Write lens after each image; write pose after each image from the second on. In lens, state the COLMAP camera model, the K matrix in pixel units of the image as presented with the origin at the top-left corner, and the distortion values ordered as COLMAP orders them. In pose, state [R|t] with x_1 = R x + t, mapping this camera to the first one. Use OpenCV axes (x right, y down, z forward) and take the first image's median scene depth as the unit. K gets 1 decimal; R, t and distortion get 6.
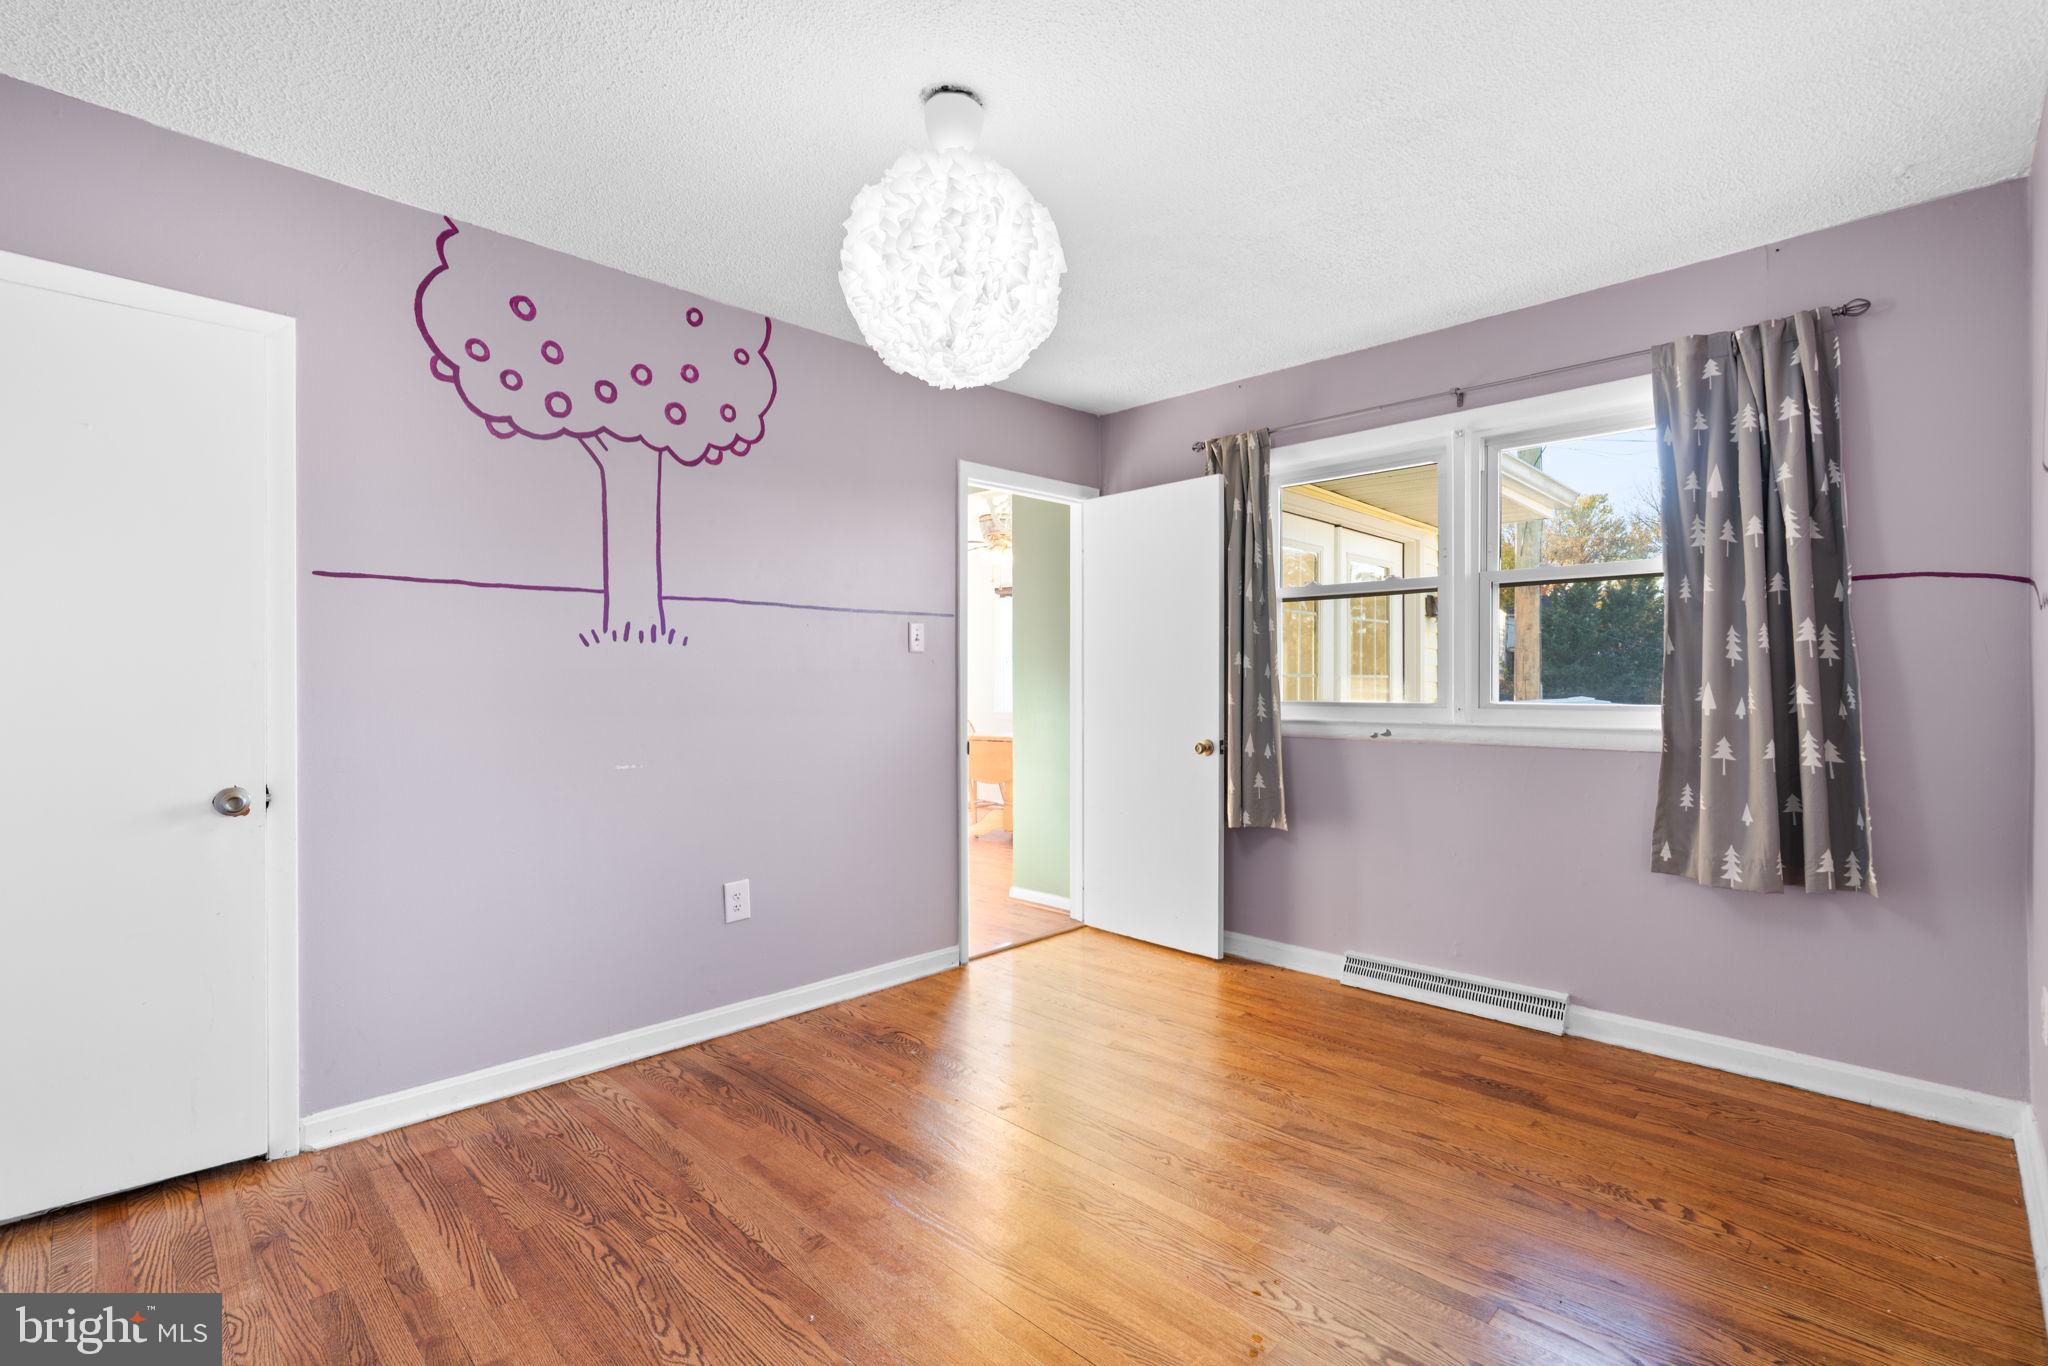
lens RADIAL K [[925.9, 0, 1021.1], [0, 925.9, 683.6], [0, 0, 1]] dist [0.001978, 0.000811]
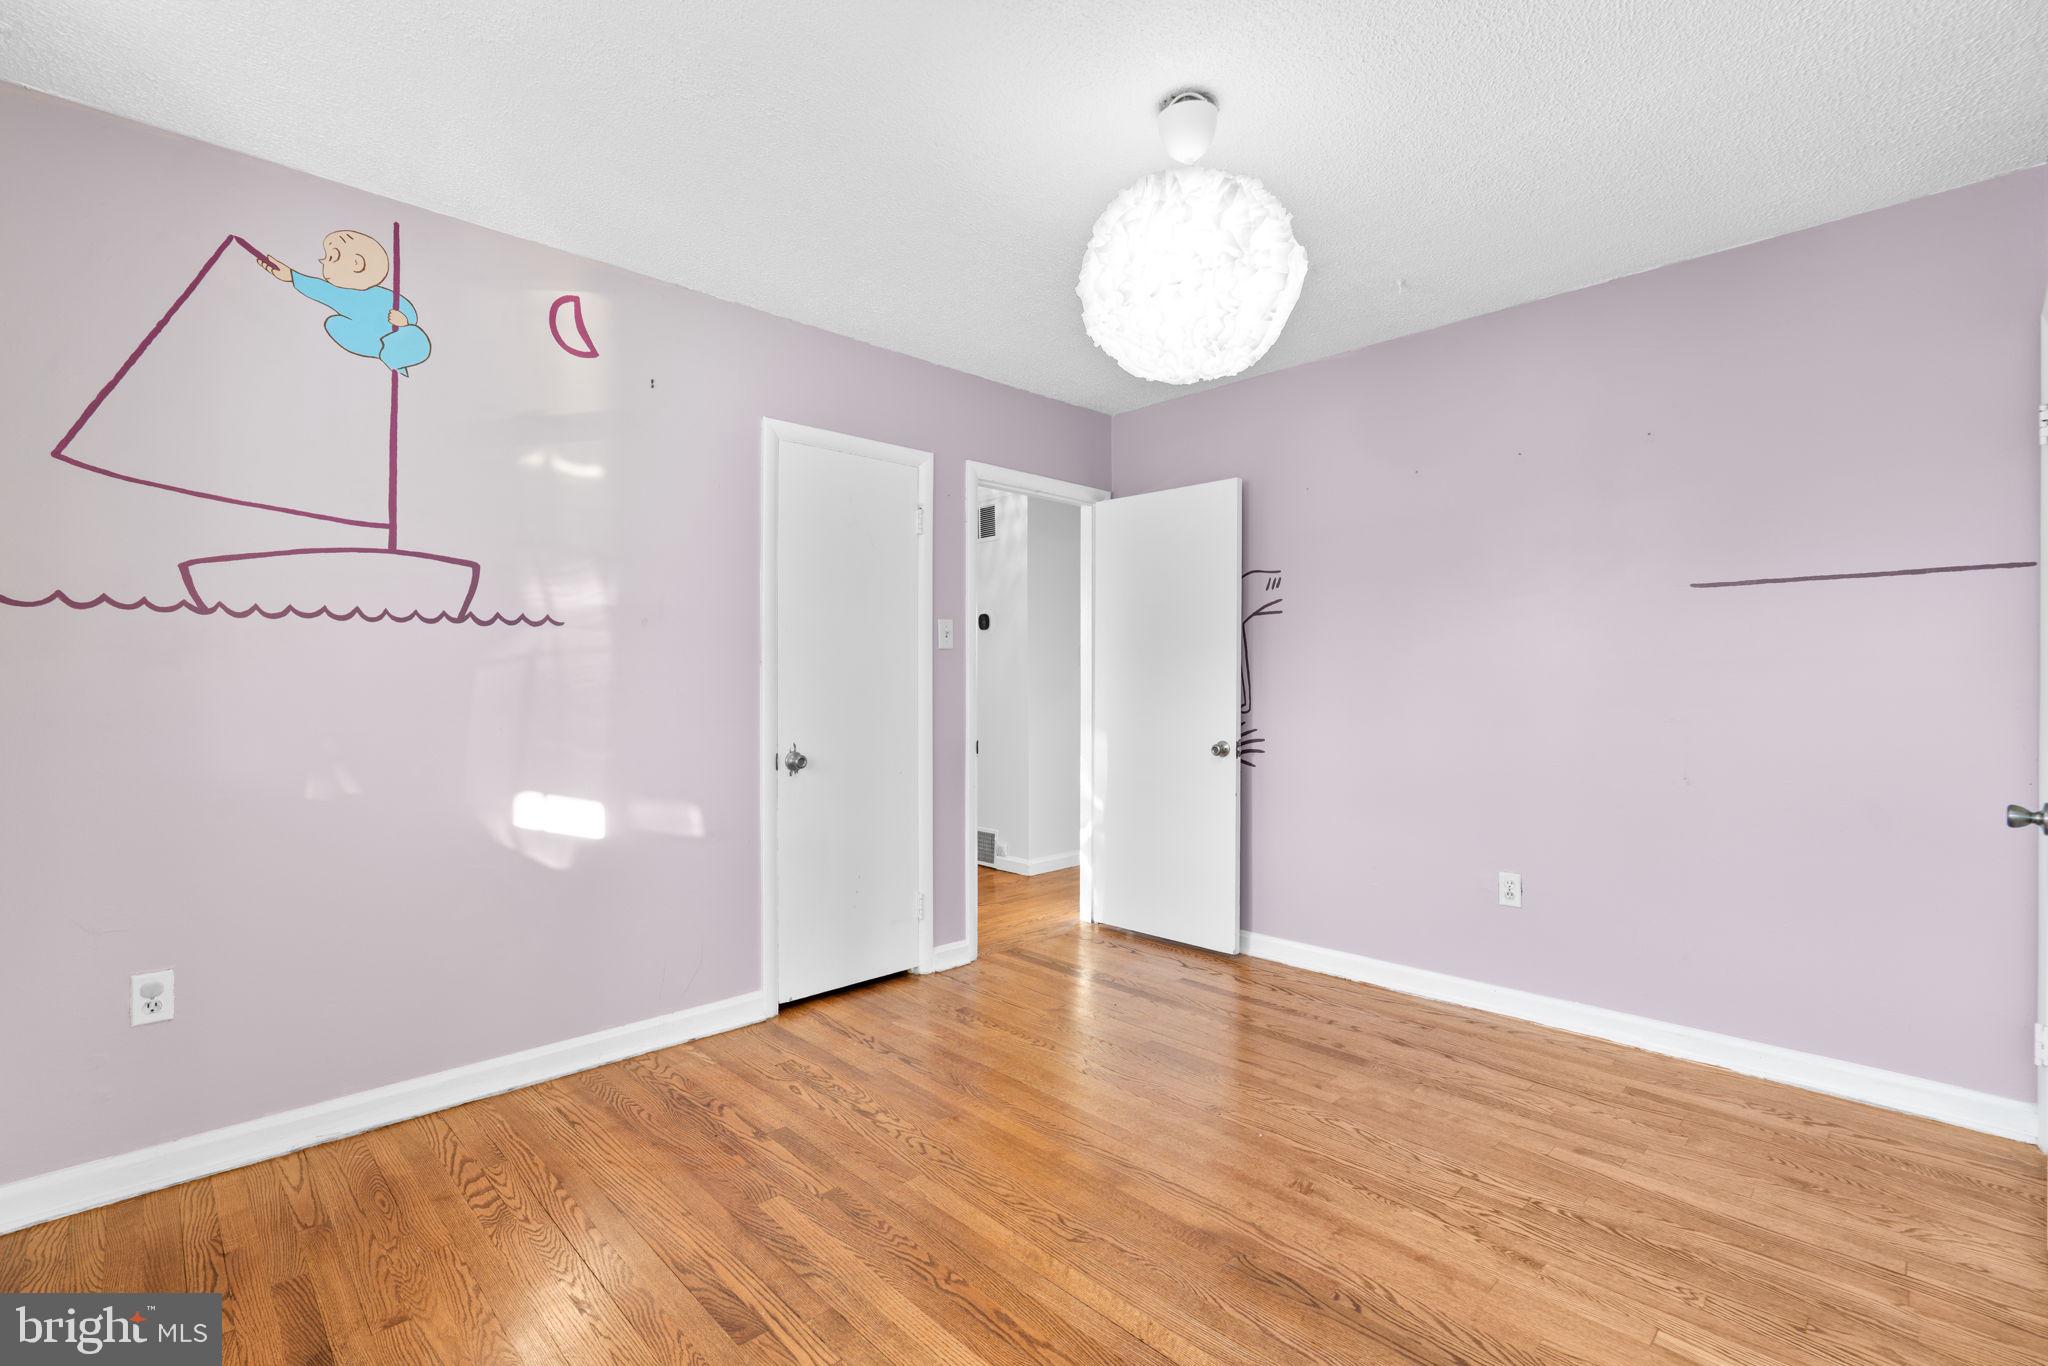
lens RADIAL K [[925.9, 0, 1021.1], [0, 925.9, 683.6], [0, 0, 1]] dist [0.001978, 0.000811]
pose [[-0.999767, 0.002389, 0.021449, 0.087382], [0.002439, 0.999994, 0.002309, -0.001572], [-0.021444, 0.002360, -0.999767, 2.026916]]
